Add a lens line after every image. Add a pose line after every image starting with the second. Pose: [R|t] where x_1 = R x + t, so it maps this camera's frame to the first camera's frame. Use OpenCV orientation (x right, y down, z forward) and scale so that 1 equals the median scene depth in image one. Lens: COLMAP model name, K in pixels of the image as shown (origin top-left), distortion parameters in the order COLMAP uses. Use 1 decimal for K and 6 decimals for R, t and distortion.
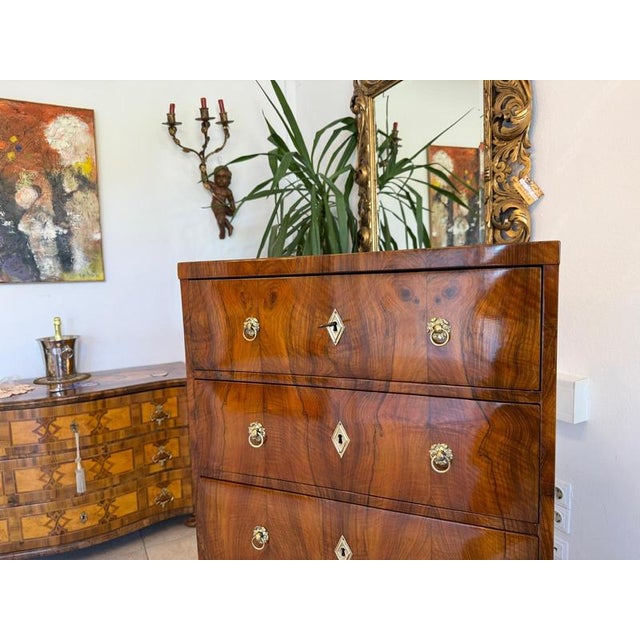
lens RADIAL K [[459.9, 0, 316.5], [0, 459.9, 322.9], [0, 0, 1]] dist [-0.007459, -0.007176]
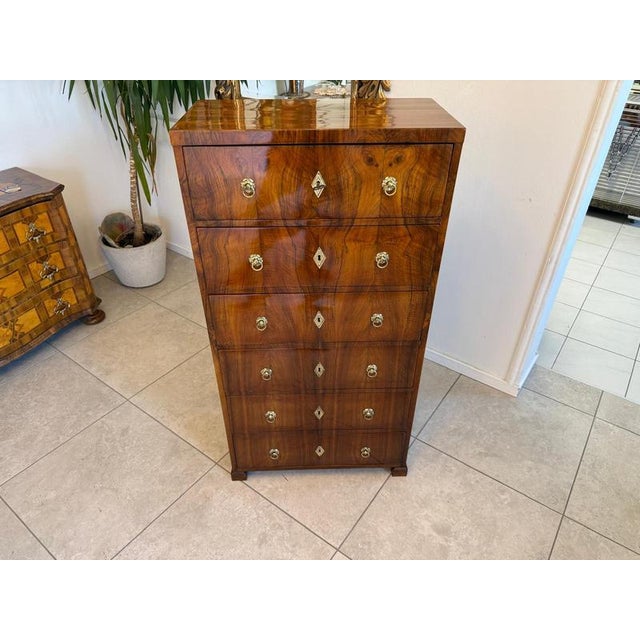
lens RADIAL K [[455.2, 0, 315.3], [0, 455.2, 319.2], [0, 0, 1]] dist [0.042162, -0.068621]
pose [[0.900696, -0.228342, 0.369604, -0.219140], [0.014286, 0.865846, 0.500107, -0.126366], [-0.434216, -0.445164, 0.783126, -0.108329]]
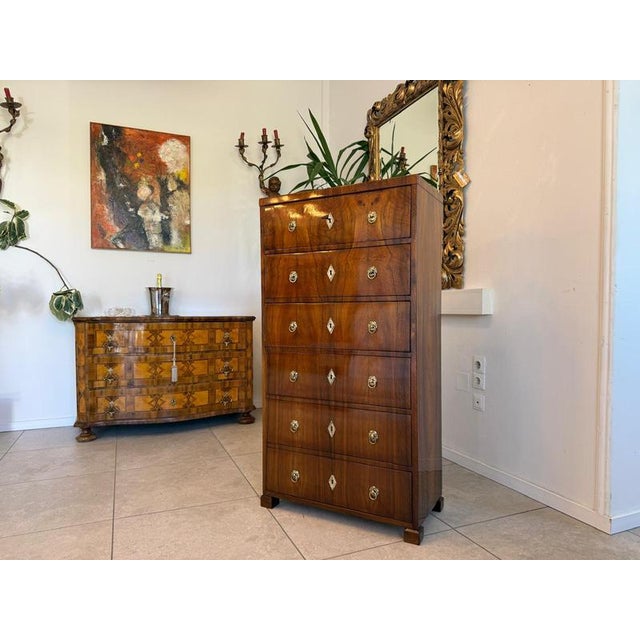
lens RADIAL K [[451.2, 0, 315.6], [0, 451.2, 321.8], [0, 0, 1]] dist [0.047251, -0.067162]
pose [[0.996022, 0.031877, -0.083212, 0.063554], [-0.037440, 0.997106, -0.066167, 0.244010], [0.080862, 0.069019, 0.994333, -0.438634]]
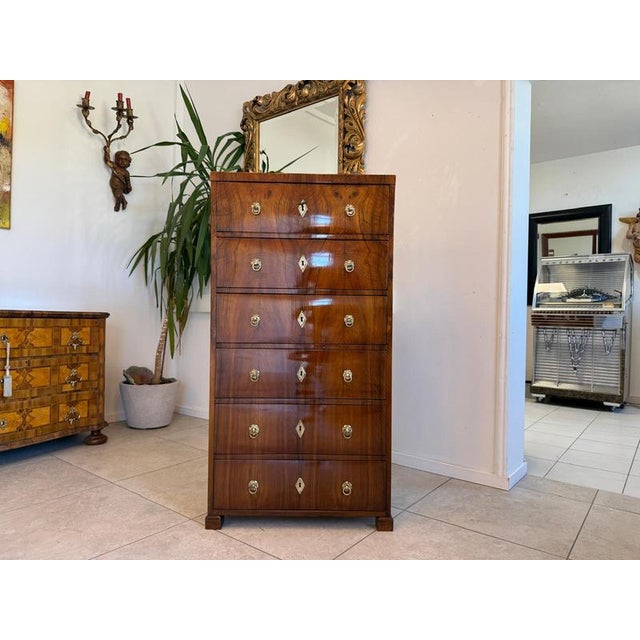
lens RADIAL K [[456.7, 0, 320.0], [0, 456.7, 320.0], [0, 0, 1]] dist [0.033777, -0.056106]
pose [[0.909037, 0.046032, 0.414165, -0.278201], [-0.006498, 0.995325, -0.096363, 0.273239], [-0.416665, 0.084906, 0.905087, -0.342407]]
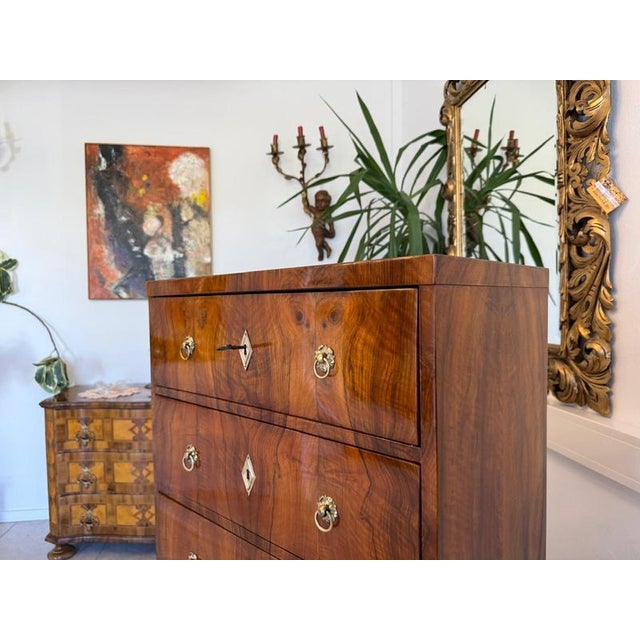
lens RADIAL K [[456.7, 0, 320.0], [0, 456.7, 320.0], [0, 0, 1]] dist [0.033777, -0.056106]
pose [[0.941936, 0.033133, -0.334155, 0.184472], [-0.050890, 0.997711, -0.044523, -0.007132], [0.331915, 0.058943, 0.941466, 0.064079]]
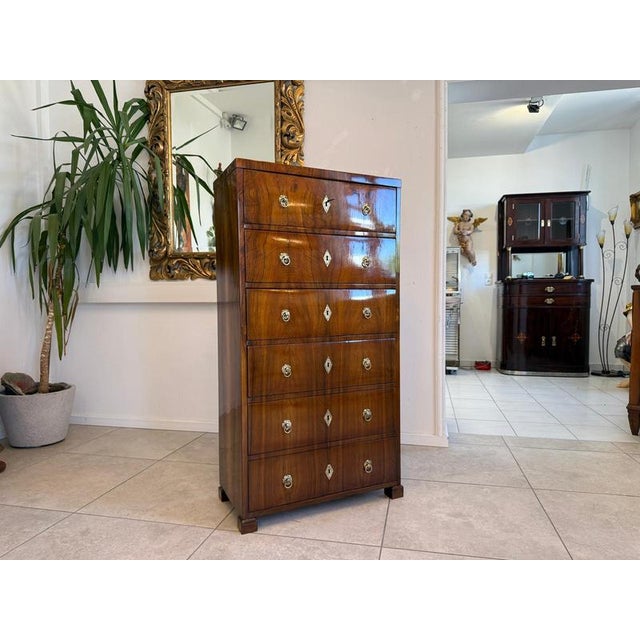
lens RADIAL K [[456.7, 0, 320.0], [0, 456.7, 320.0], [0, 0, 1]] dist [0.033777, -0.056106]
pose [[0.648213, -0.004825, 0.761444, -0.610053], [0.057992, 0.997389, -0.043048, 0.242749], [-0.759248, 0.072062, 0.646800, -0.127055]]
